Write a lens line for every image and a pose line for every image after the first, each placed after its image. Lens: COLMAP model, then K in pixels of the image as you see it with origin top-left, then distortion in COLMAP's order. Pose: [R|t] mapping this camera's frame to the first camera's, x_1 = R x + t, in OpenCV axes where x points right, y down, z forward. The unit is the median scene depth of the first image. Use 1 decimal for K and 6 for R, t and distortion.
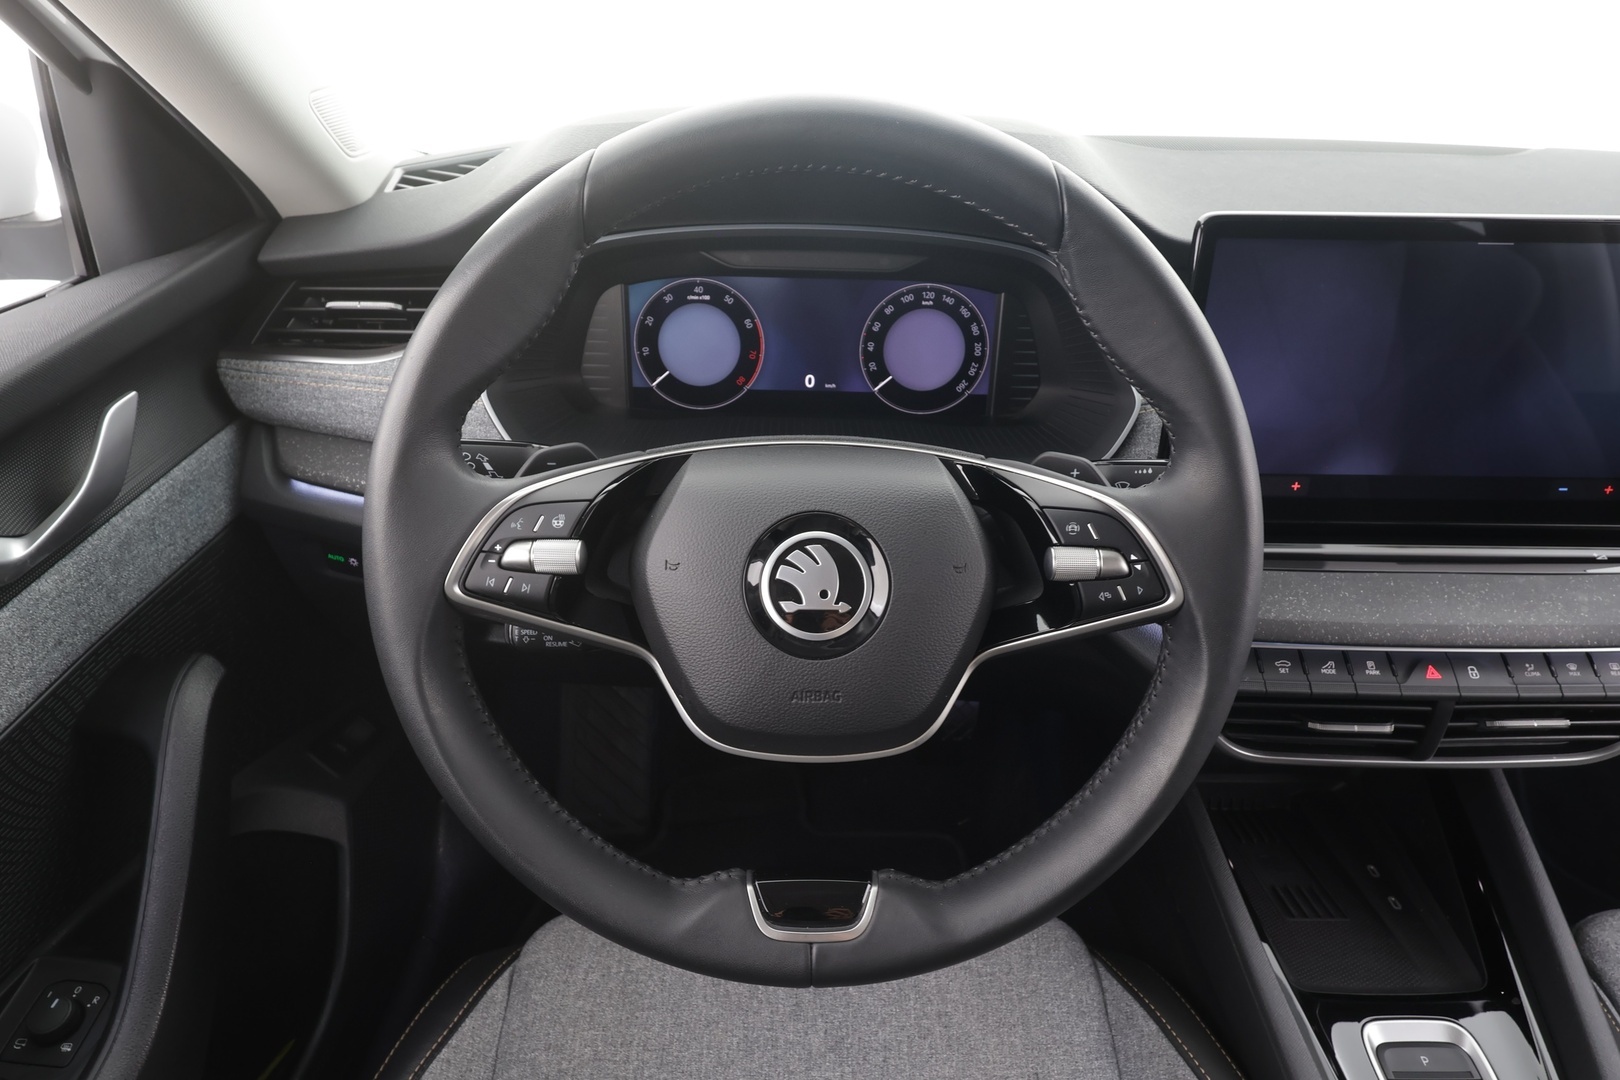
lens RADIAL K [[938.7, 0, 821.2], [0, 938.7, 538.3], [0, 0, 1]] dist [-0.006922, -0.002739]
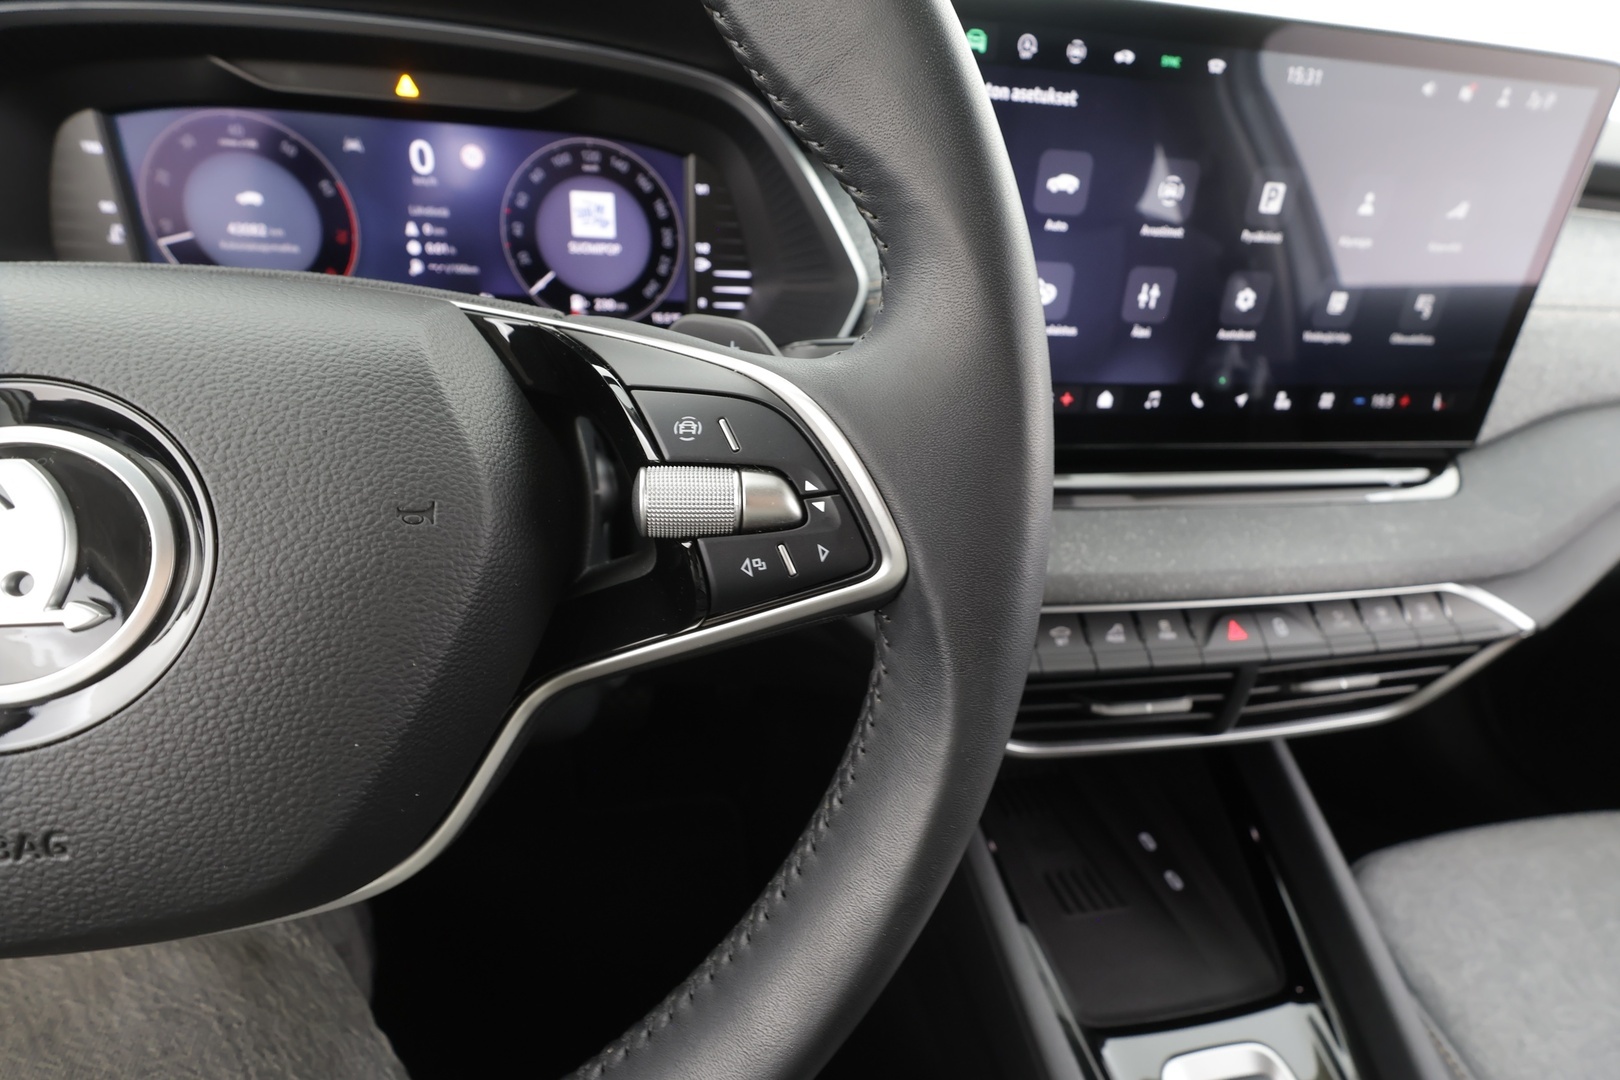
lens RADIAL K [[734.1, 0, 811.6], [0, 734.1, 538.9], [0, 0, 1]] dist [-0.009480, -0.000769]
pose [[0.983117, -0.047792, 0.176625, 0.198500], [0.039709, 0.998008, 0.049020, 0.022075], [-0.178616, -0.041179, 0.983057, 0.462242]]
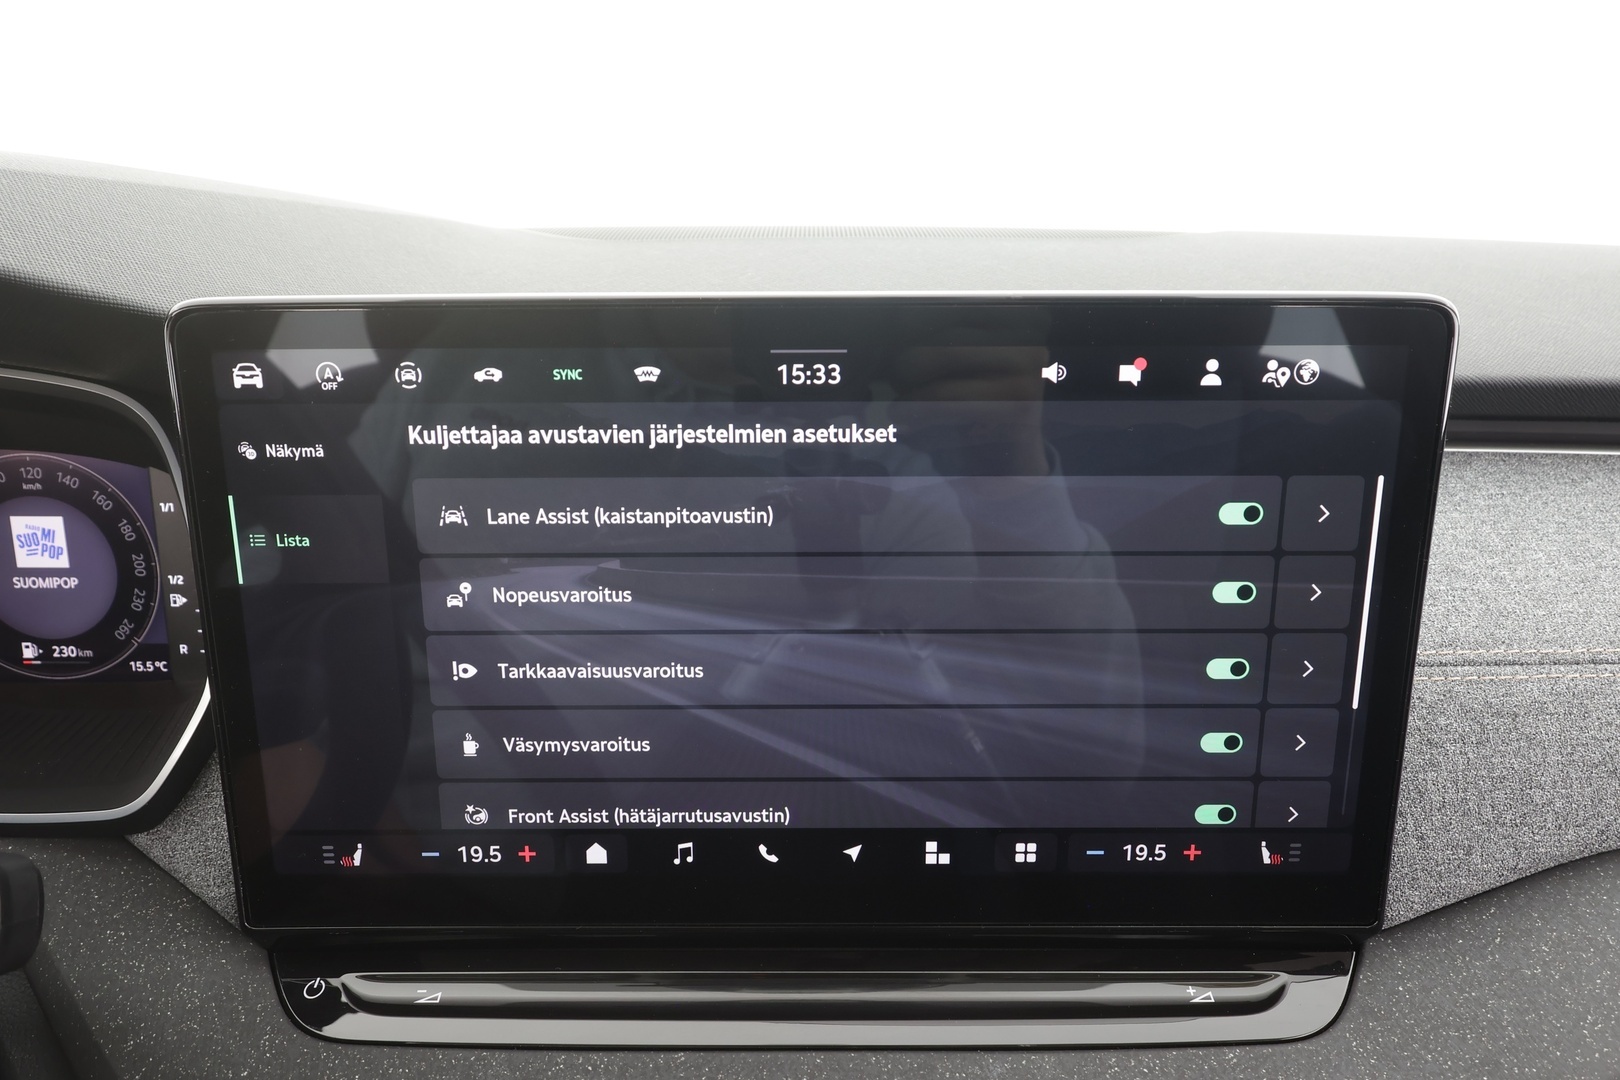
lens RADIAL K [[1045.1, 0, 818.0], [0, 1045.1, 542.2], [0, 0, 1]] dist [-0.015376, -0.000865]
pose [[0.999650, -0.017702, -0.019679, 0.701649], [0.013913, 0.983879, -0.178293, -0.118781], [0.022518, 0.177957, 0.983781, 0.478322]]
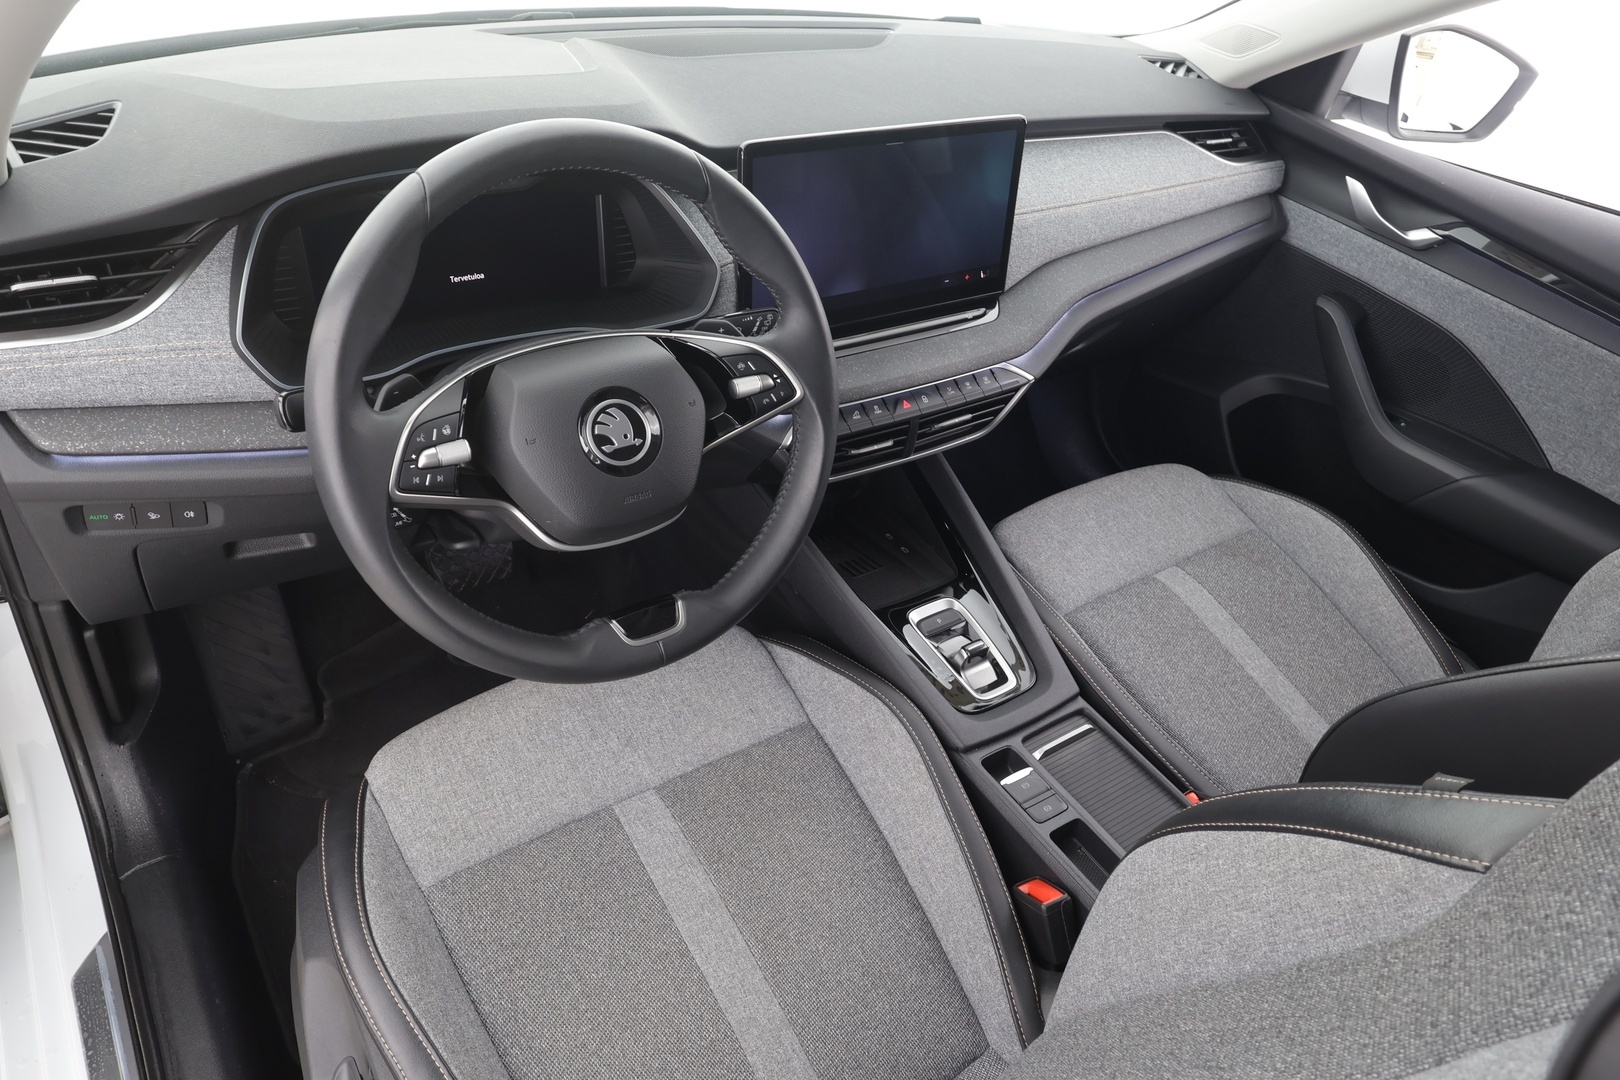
lens RADIAL K [[1105.4, 0, 817.7], [0, 1105.4, 545.6], [0, 0, 1]] dist [-0.002592, -0.007243]
pose [[0.820340, -0.280539, 0.498338, -0.545576], [0.183604, 0.954477, 0.235081, -0.111897], [-0.541601, -0.101350, 0.834504, -0.607997]]
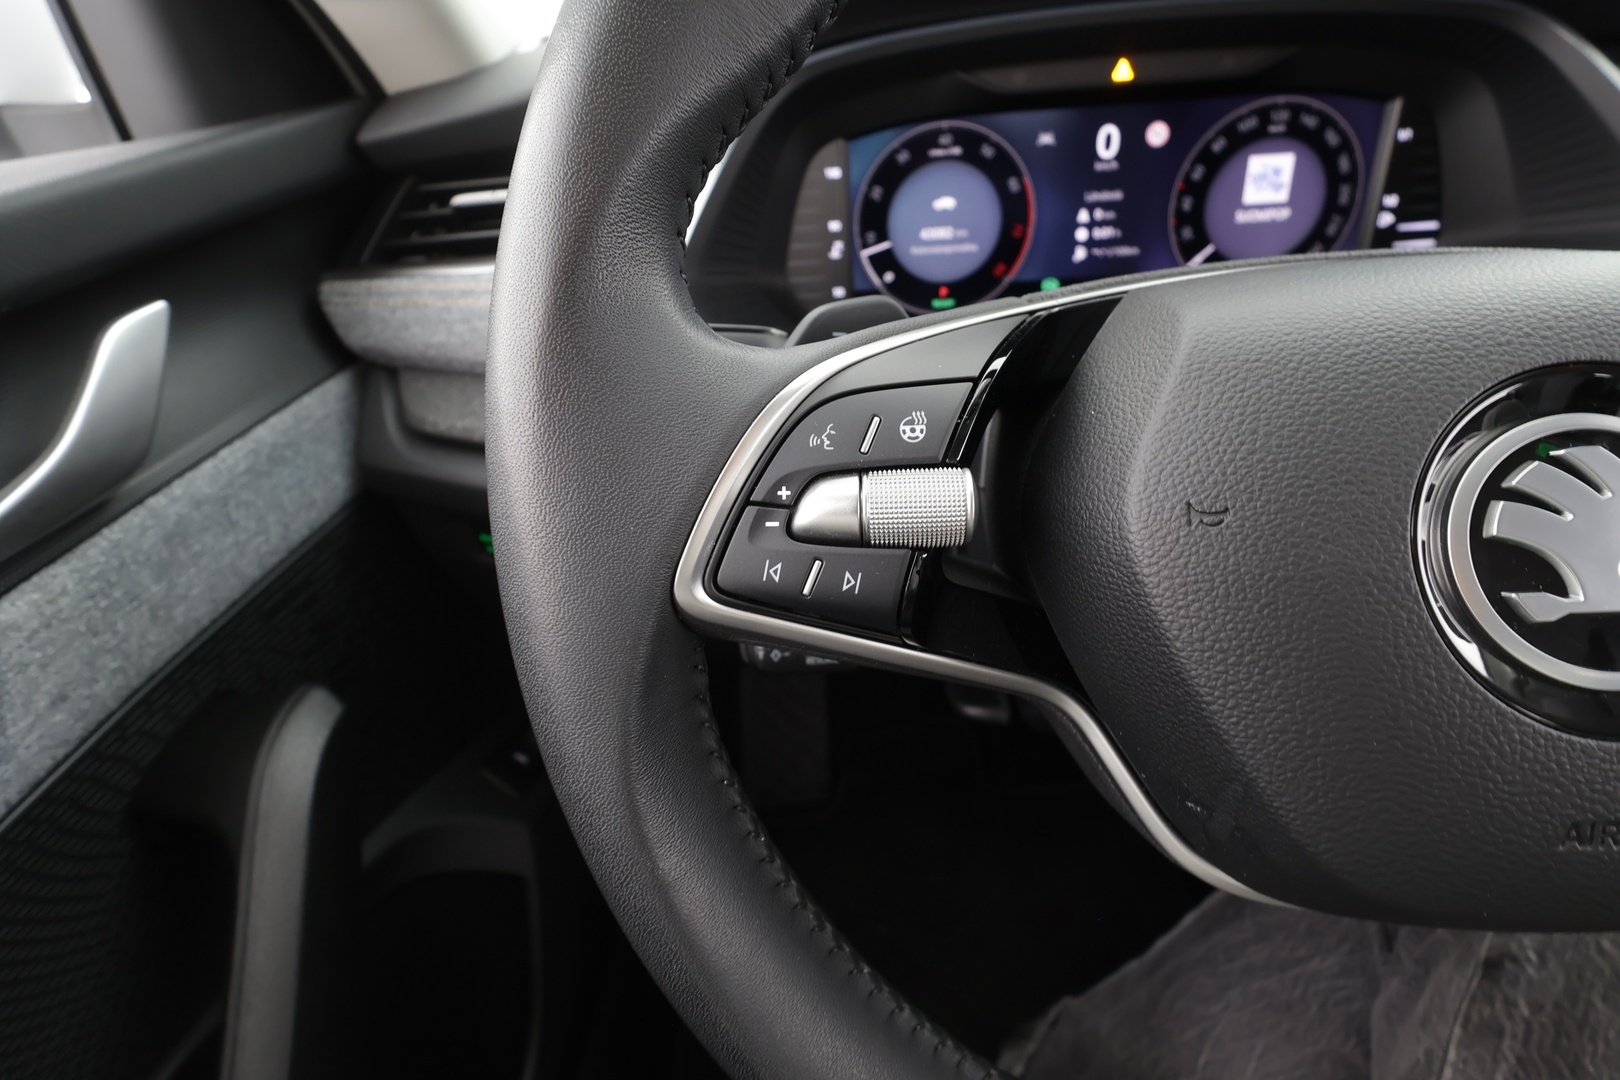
lens RADIAL K [[734.1, 0, 802.4], [0, 734.1, 533.4], [0, 0, 1]] dist [-0.009480, -0.000769]
pose [[0.992100, -0.054299, -0.113093, -0.222778], [0.057748, 0.997954, 0.027440, 0.014495], [0.111371, -0.033754, 0.993205, 0.491719]]
